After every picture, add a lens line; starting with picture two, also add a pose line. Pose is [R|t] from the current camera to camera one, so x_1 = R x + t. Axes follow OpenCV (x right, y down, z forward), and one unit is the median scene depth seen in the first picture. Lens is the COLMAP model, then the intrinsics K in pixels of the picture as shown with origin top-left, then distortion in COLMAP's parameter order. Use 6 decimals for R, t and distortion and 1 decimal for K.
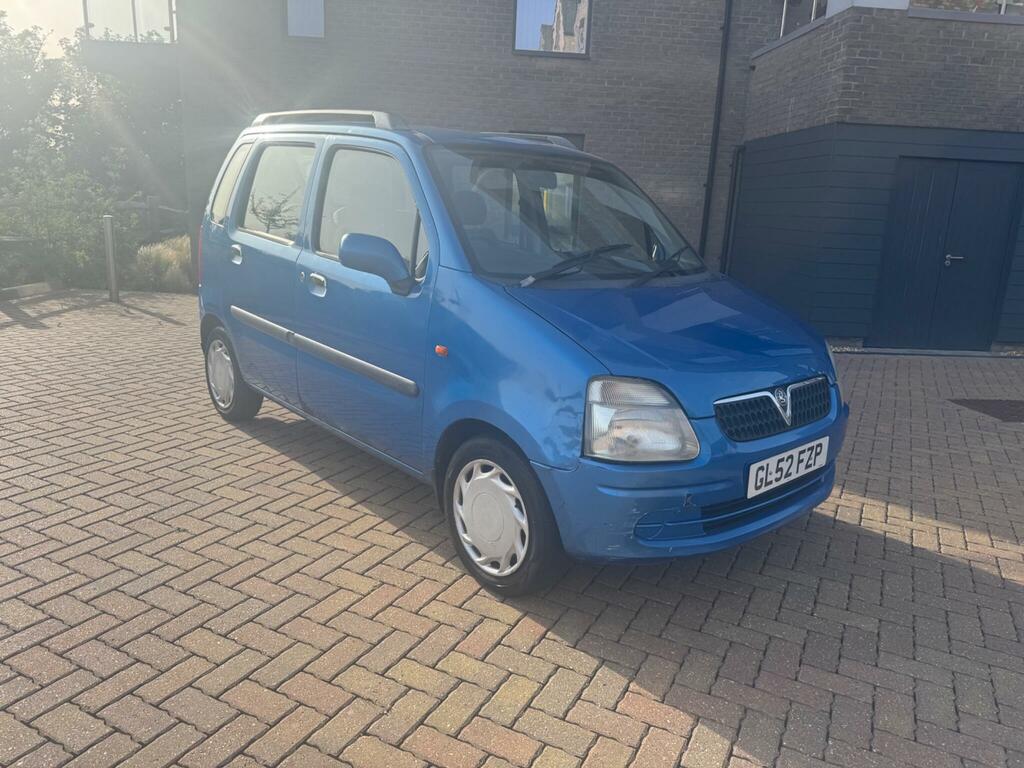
lens RADIAL K [[740.6, 0, 521.6], [0, 740.6, 385.1], [0, 0, 1]] dist [0.014298, -0.019456]
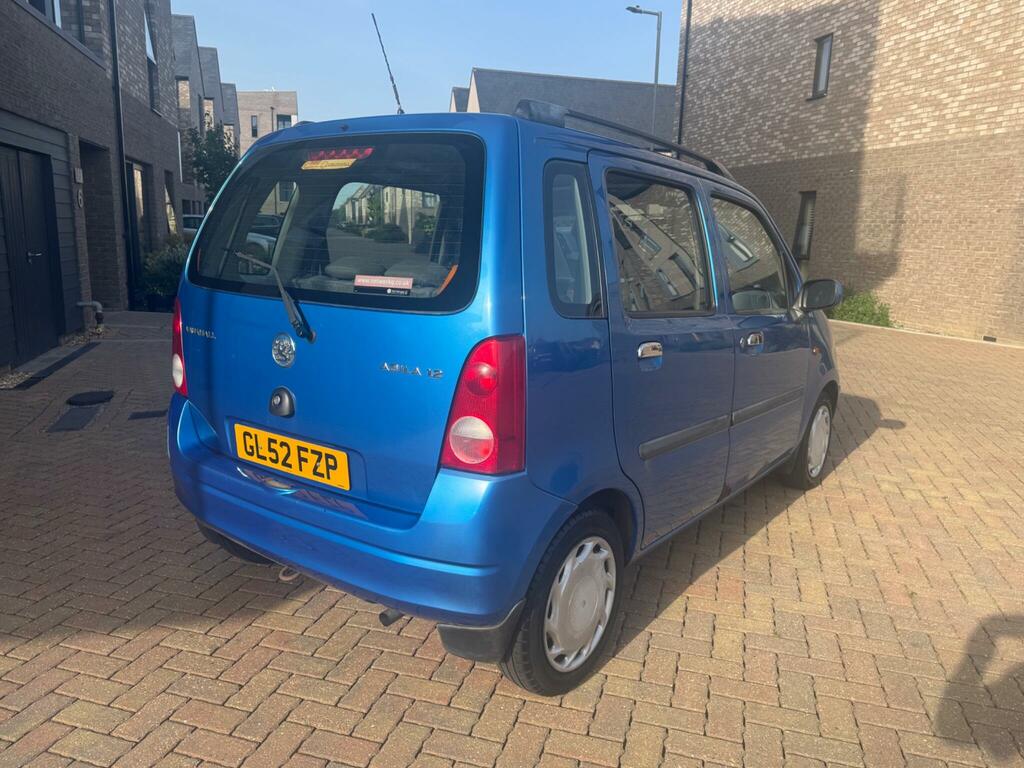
lens RADIAL K [[740.6, 0, 522.4], [0, 740.6, 381.2], [0, 0, 1]] dist [0.014298, -0.019456]
pose [[-0.196005, -0.245380, 0.949405, -1.093796], [0.192593, 0.939695, 0.282631, -0.403291], [-0.961504, 0.238246, -0.136926, 1.396319]]
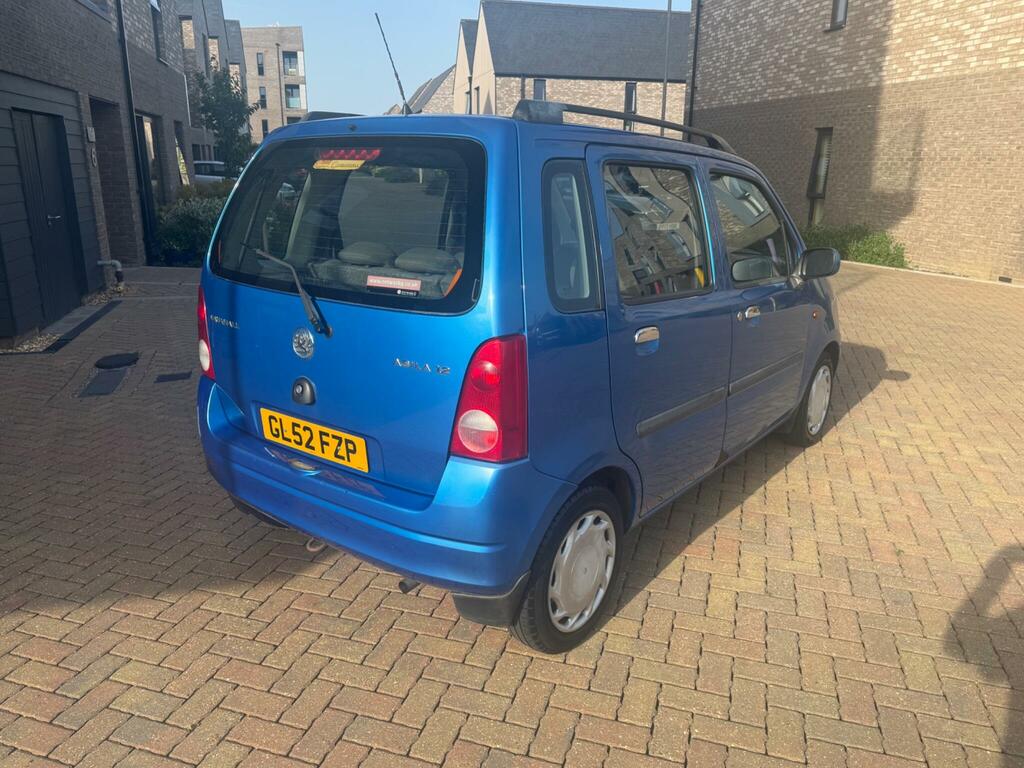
lens RADIAL K [[740.6, 0, 520.9], [0, 740.6, 373.4], [0, 0, 1]] dist [0.014298, -0.019456]
pose [[-0.179053, -0.311293, 0.933293, -1.125995], [0.212750, 0.913928, 0.345650, -0.456859], [-0.960561, 0.260448, -0.097414, 1.380636]]
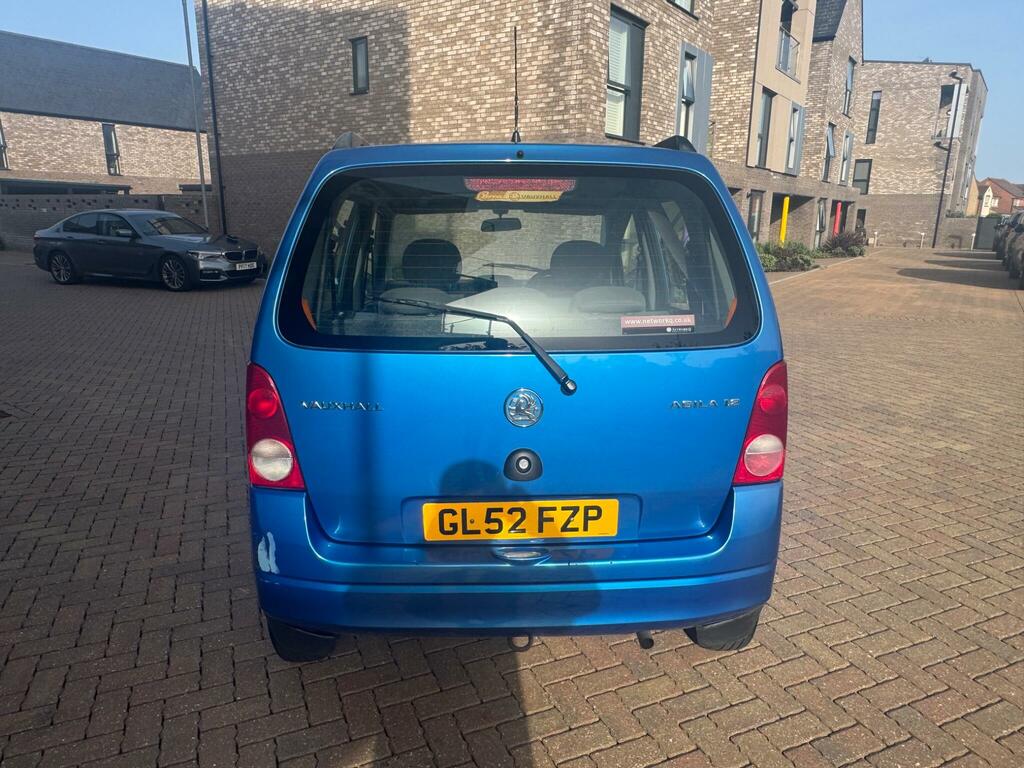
lens RADIAL K [[664.9, 0, 516.3], [0, 664.9, 386.6], [0, 0, 1]] dist [-0.010768, 0.004333]
pose [[-0.769715, -0.211425, 0.602360, -0.734748], [0.103764, 0.889583, 0.444832, -0.531134], [-0.629898, 0.404897, -0.662787, 1.841562]]
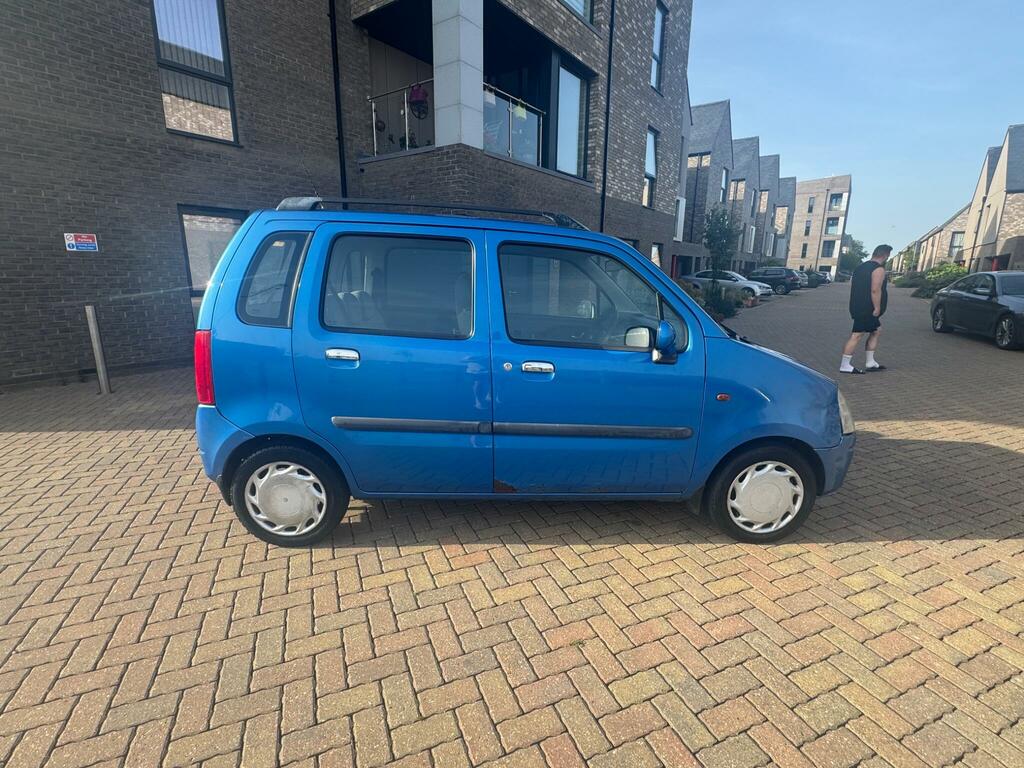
lens RADIAL K [[480.0, 0, 517.3], [0, 480.0, 384.6], [0, 0, 1]] dist [-0.005771, -0.000526]
pose [[0.629519, -0.218053, 0.745761, -0.804920], [0.199702, 0.972976, 0.115915, -0.200738], [-0.750883, 0.075959, 0.656052, 0.557667]]
